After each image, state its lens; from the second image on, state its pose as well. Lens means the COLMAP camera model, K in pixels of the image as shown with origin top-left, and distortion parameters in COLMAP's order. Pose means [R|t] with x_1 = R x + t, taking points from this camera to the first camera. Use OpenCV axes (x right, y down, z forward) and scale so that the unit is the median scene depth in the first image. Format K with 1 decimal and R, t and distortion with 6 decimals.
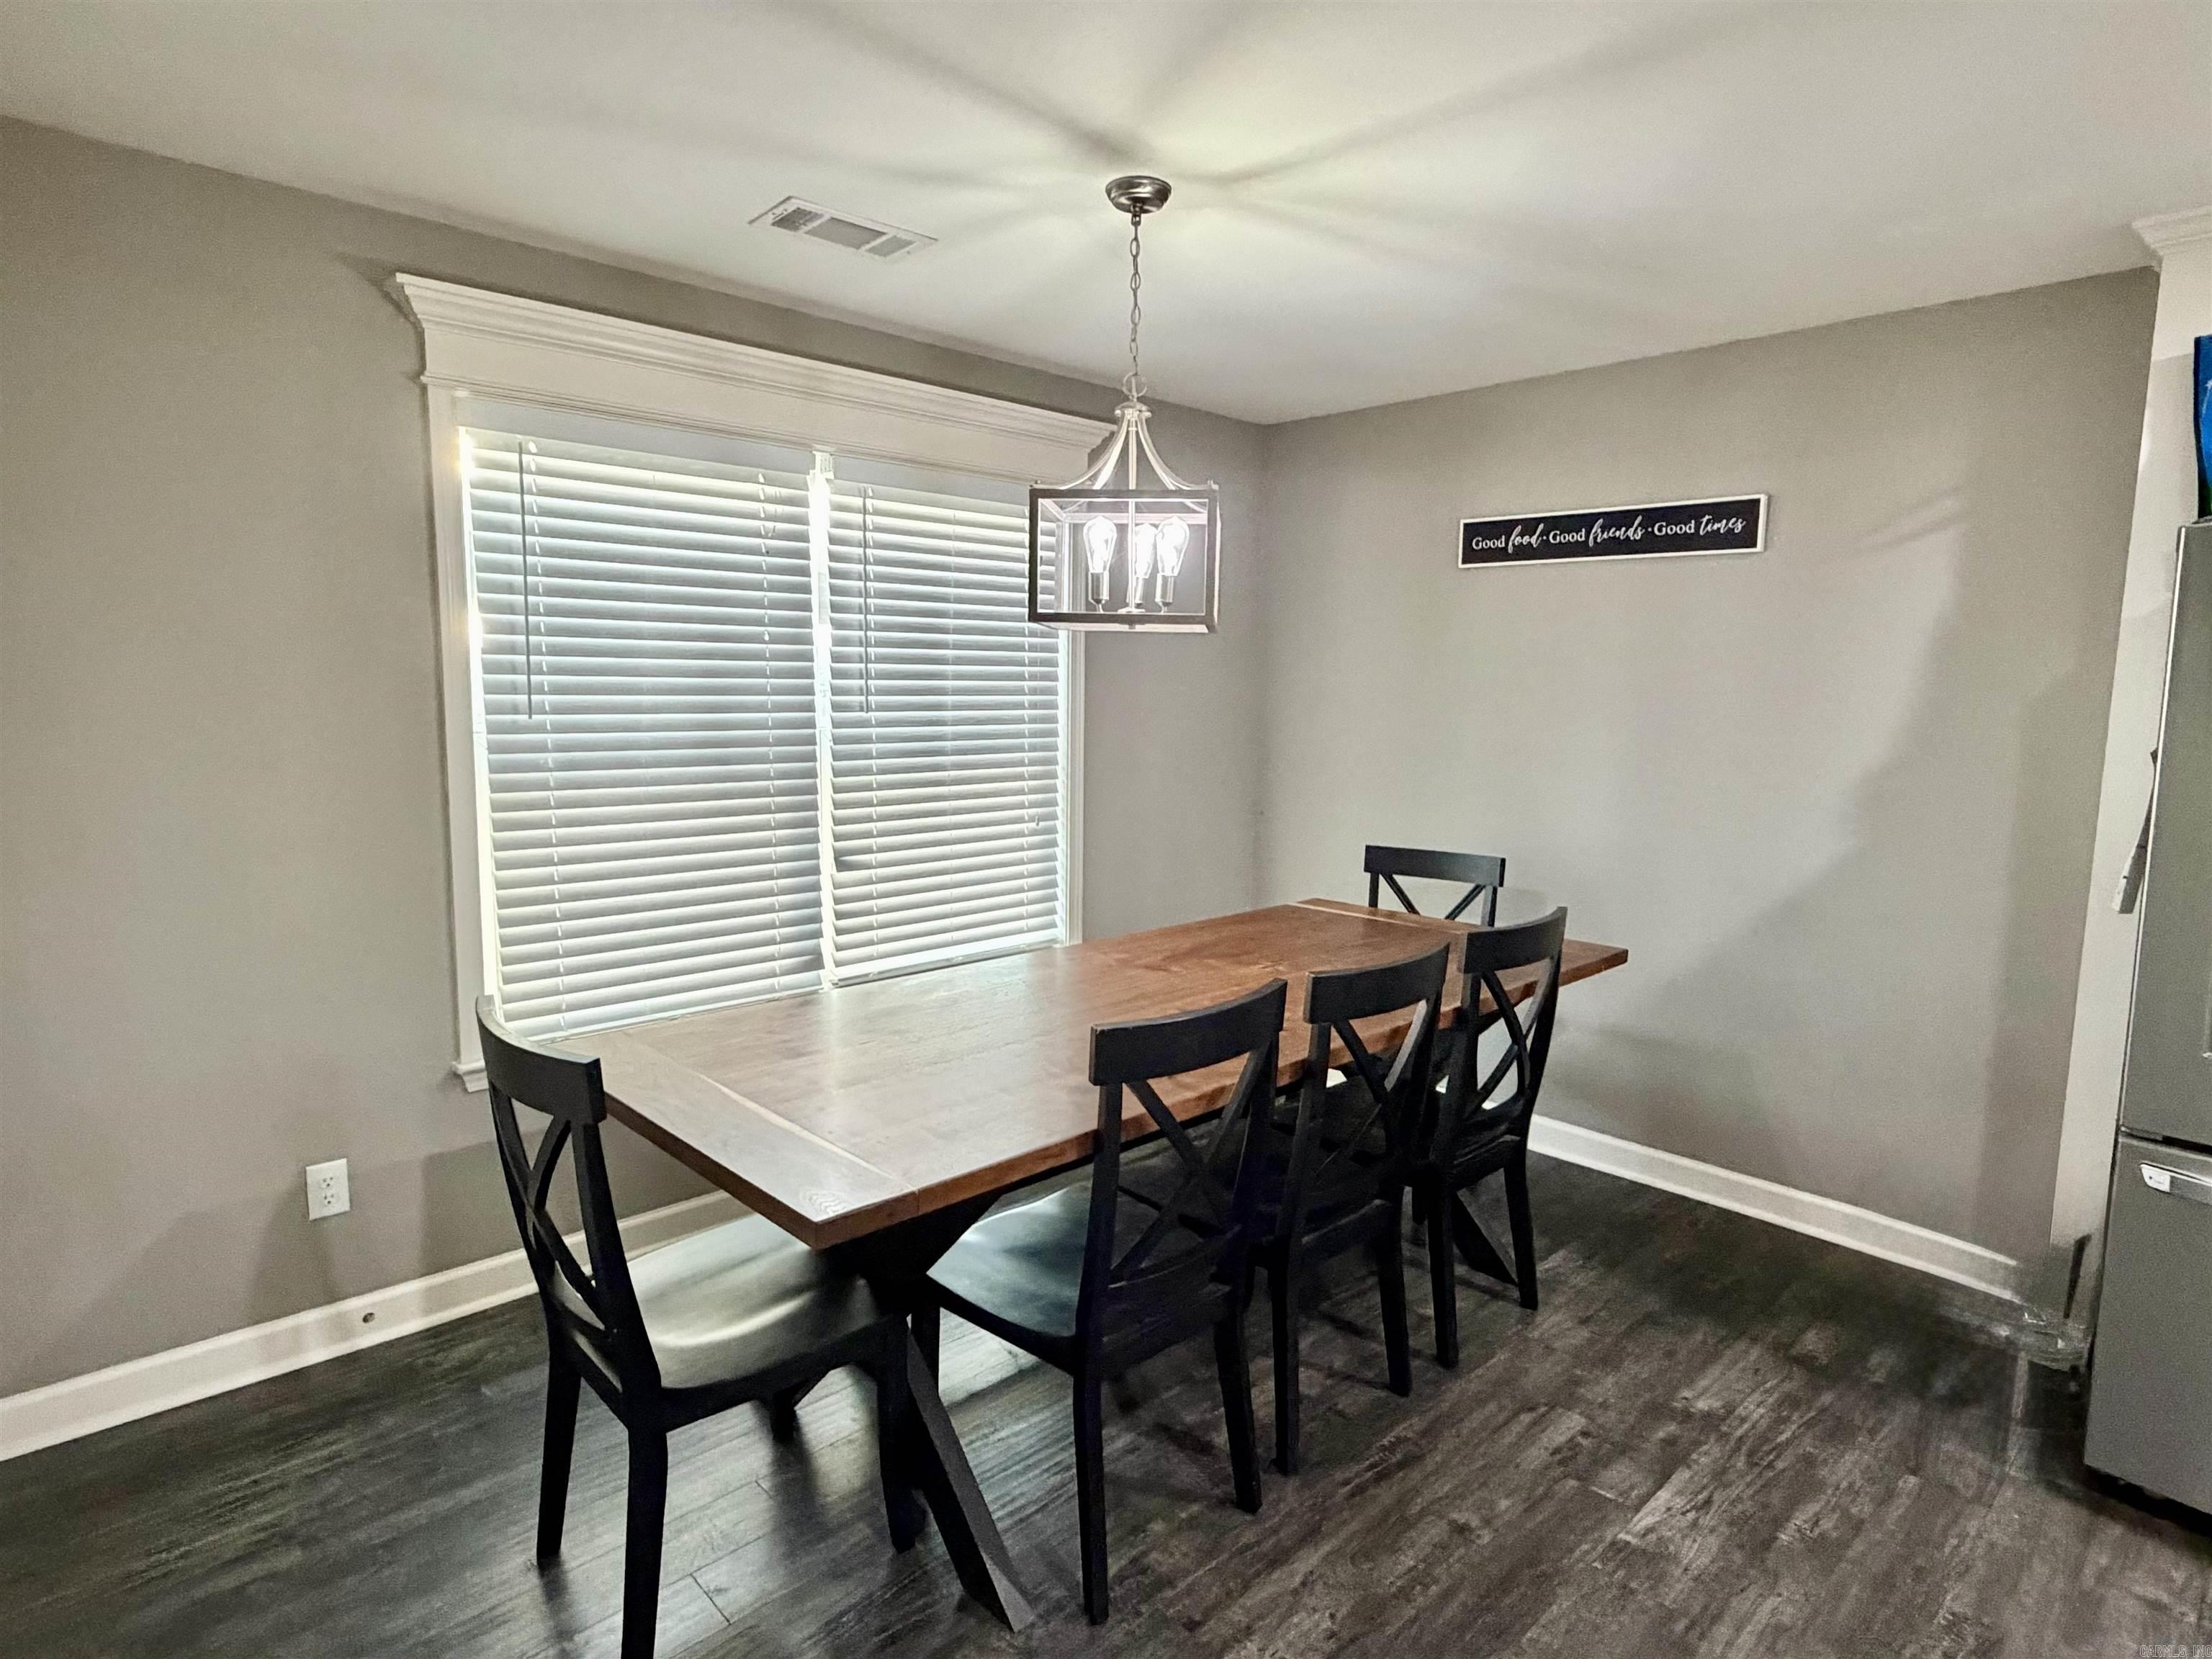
lens RADIAL K [[1205.5, 0, 1106.6], [0, 1205.5, 831.3], [0, 0, 1]] dist [-0.000850, -0.000647]
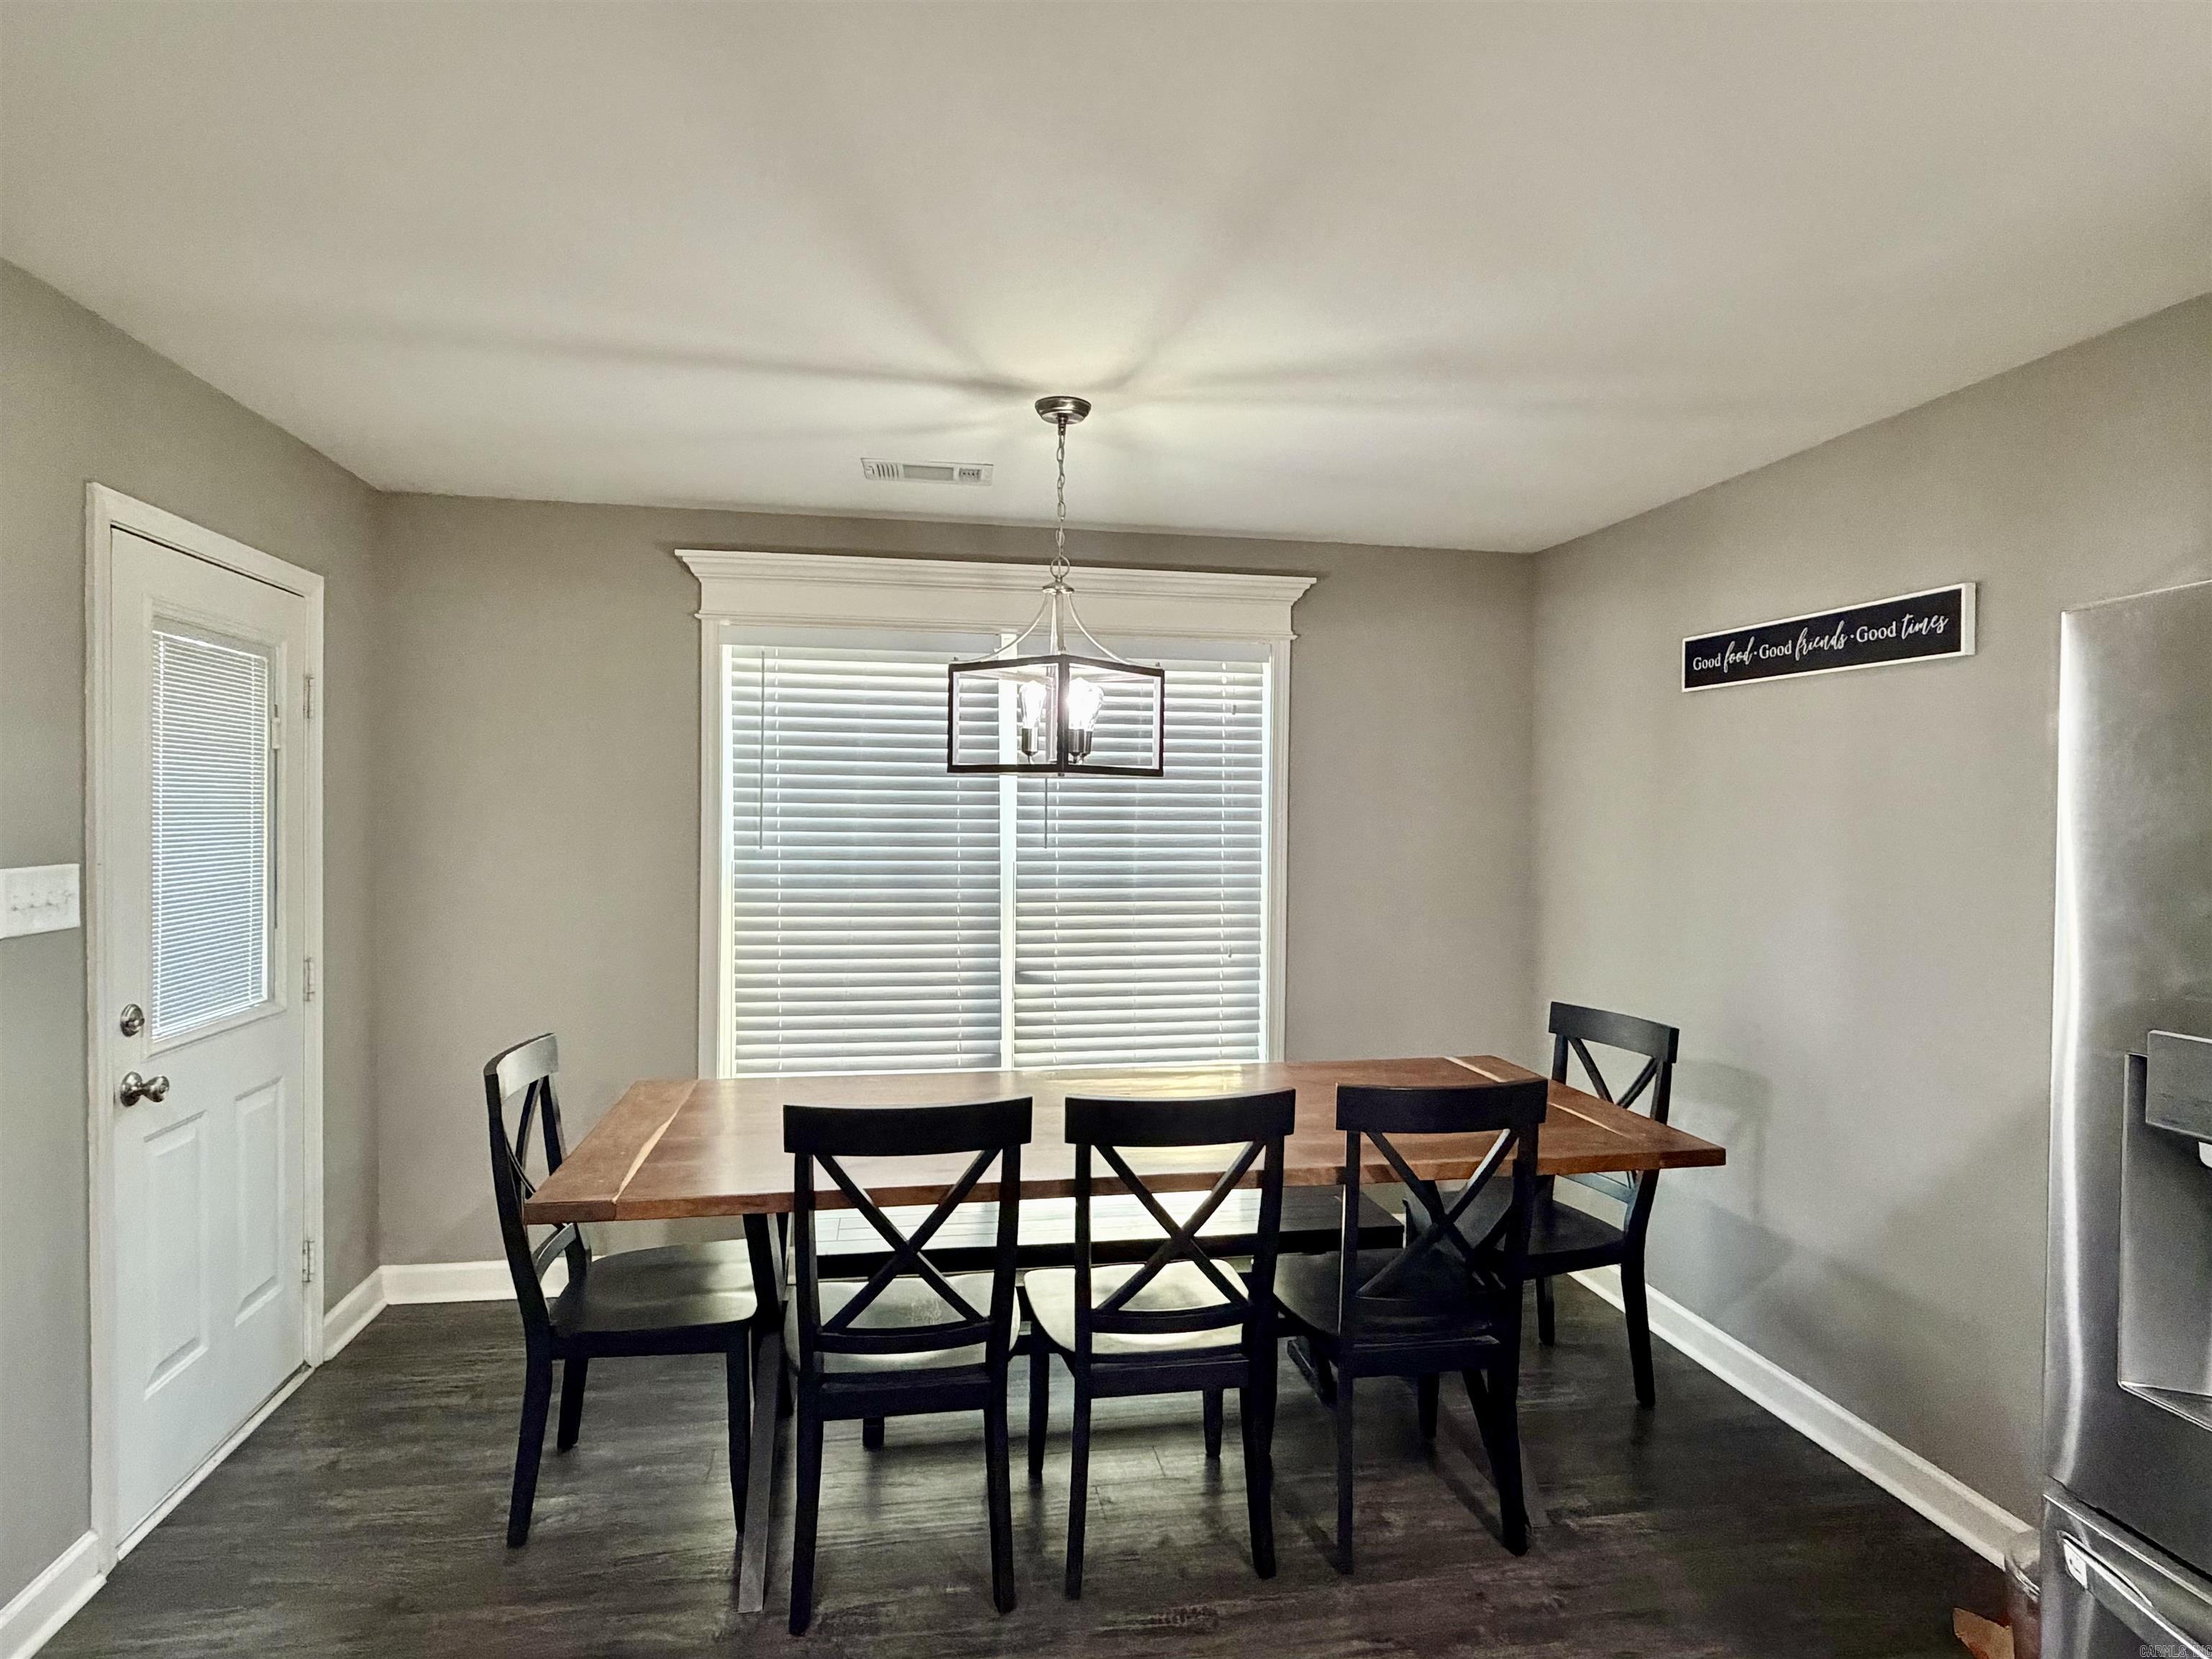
lens RADIAL K [[1205.5, 0, 1106.6], [0, 1205.5, 831.3], [0, 0, 1]] dist [-0.000850, -0.000647]
pose [[0.834750, 0.005118, -0.550605, 0.497982], [-0.067465, 0.993373, -0.093047, -0.010335], [0.546480, 0.114818, 0.829564, 0.067559]]
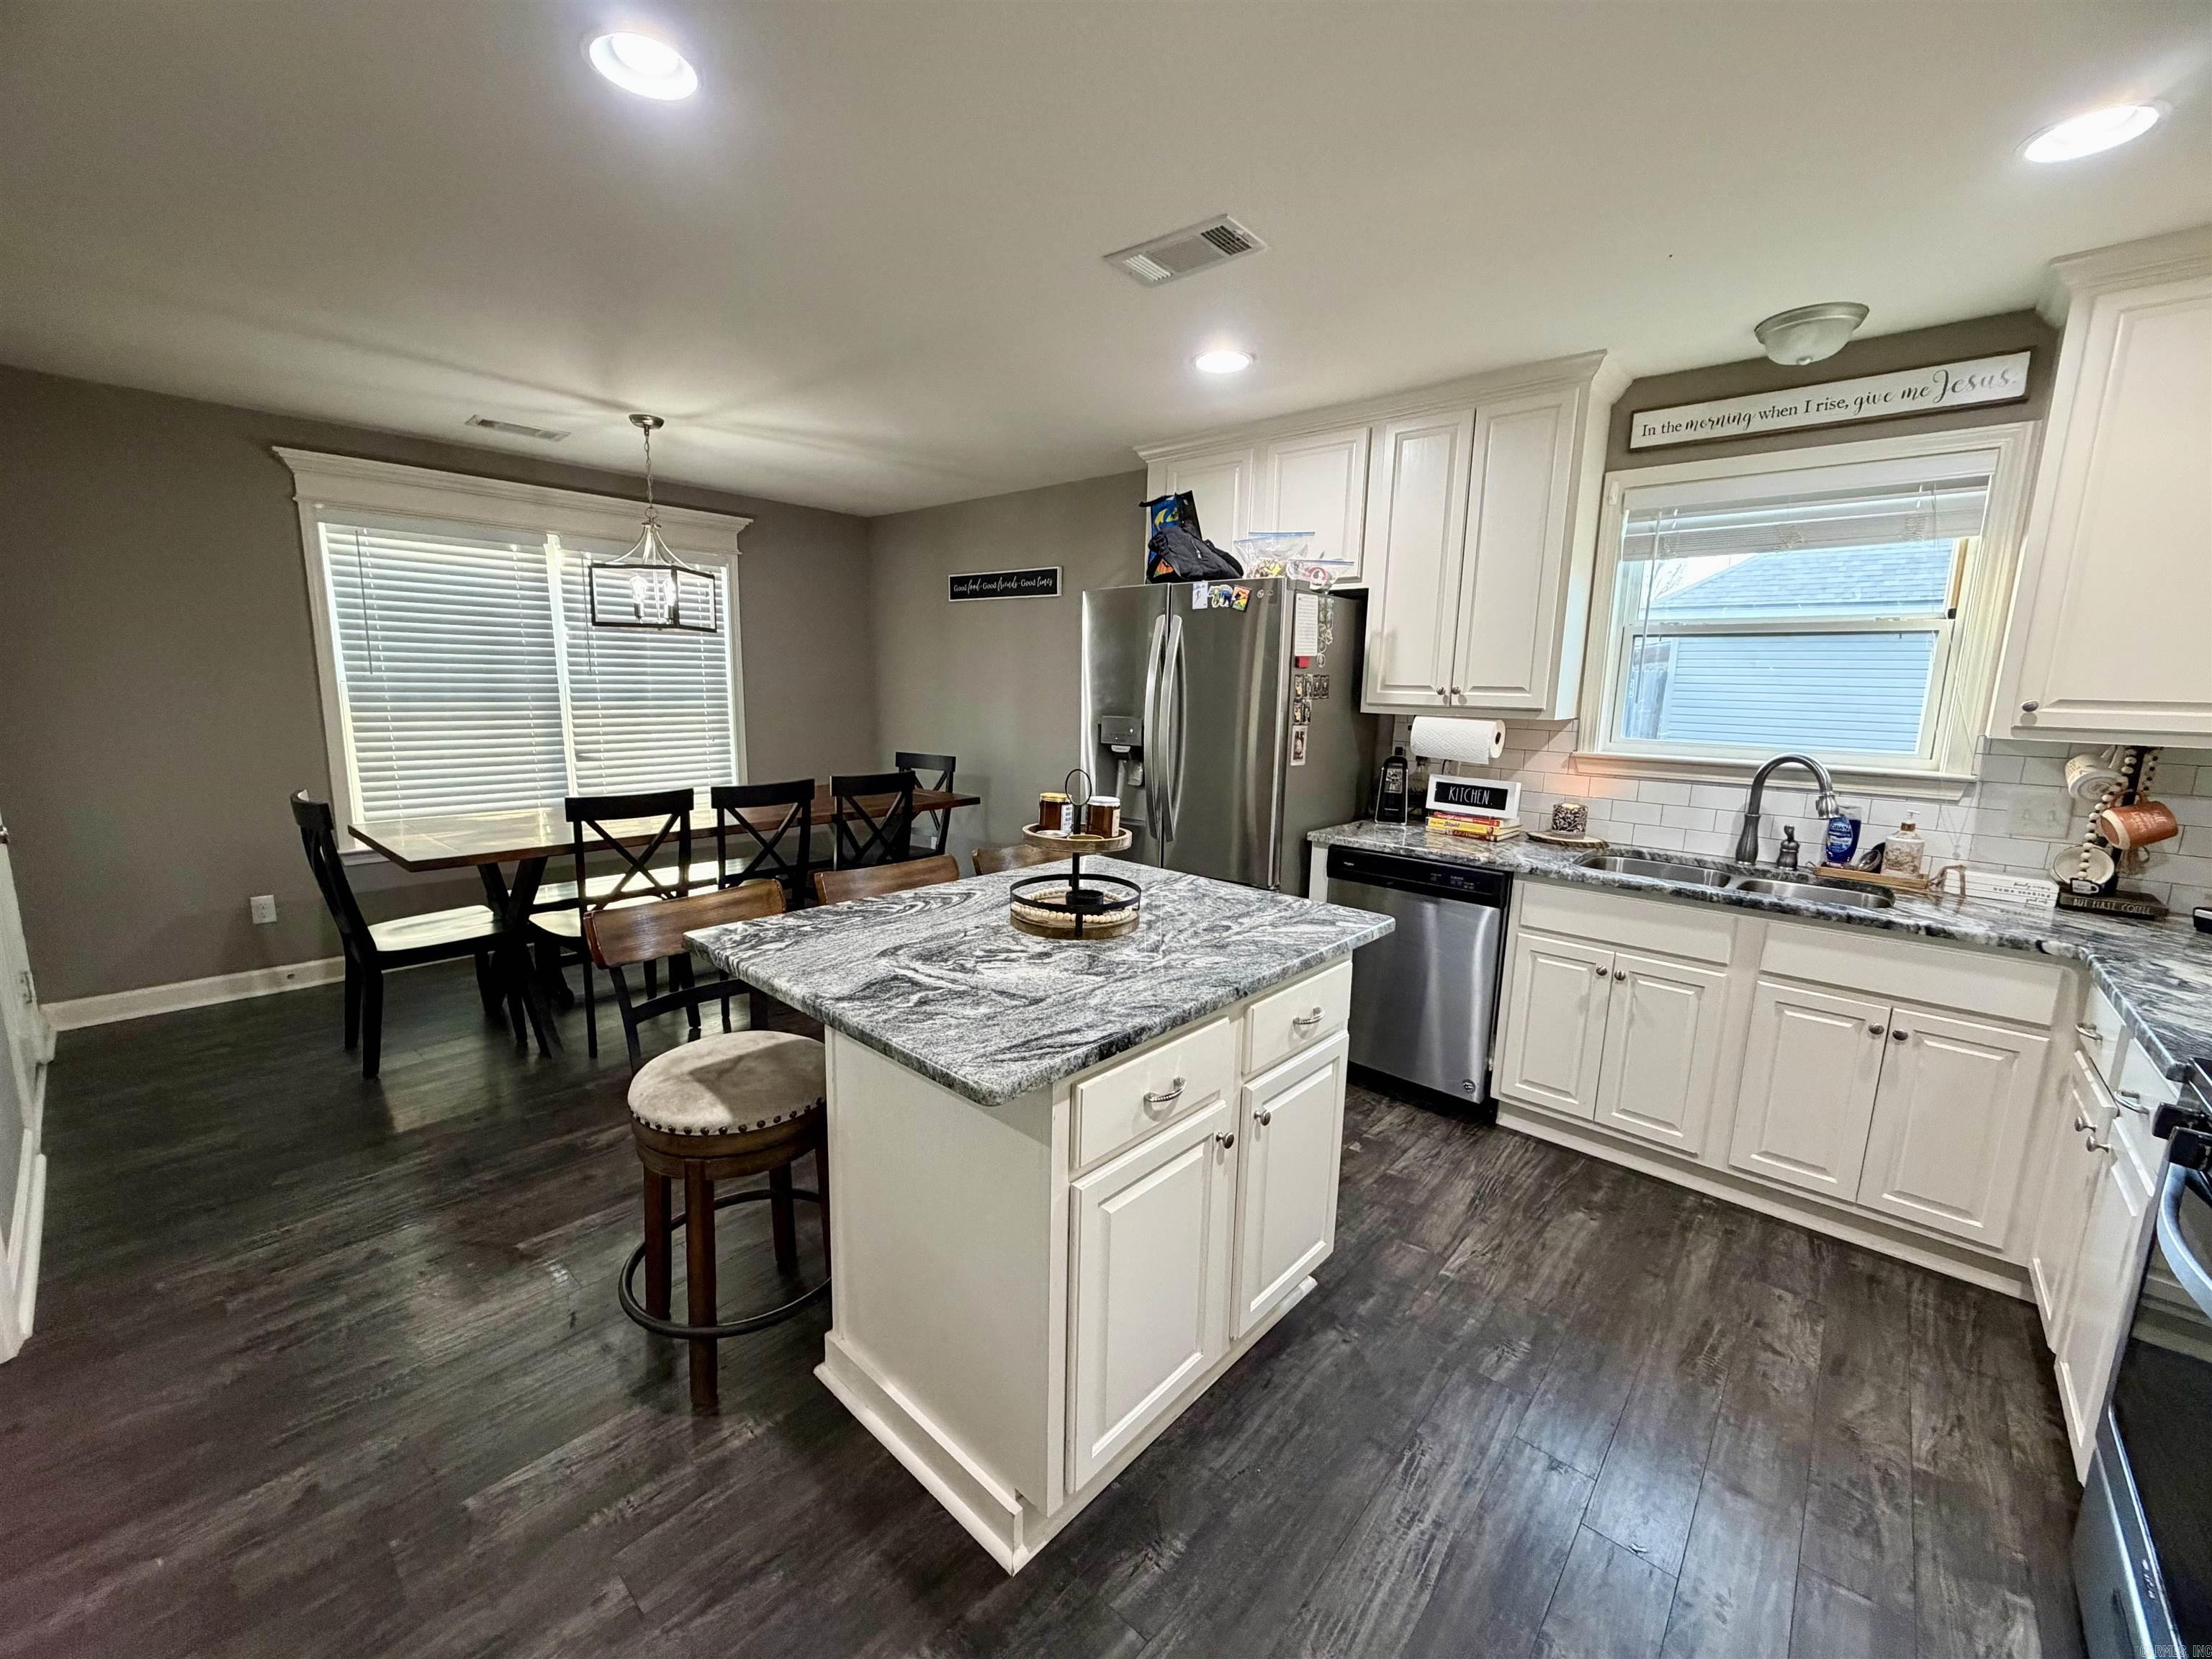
lens RADIAL K [[882.1, 0, 1102.5], [0, 882.1, 829.0], [0, 0, 1]] dist [0.000665, -0.000331]
pose [[0.996278, -0.006348, 0.085960, 0.477266], [0.002309, 0.998892, 0.047013, 0.076921], [-0.086163, -0.046640, 0.995189, -0.441776]]
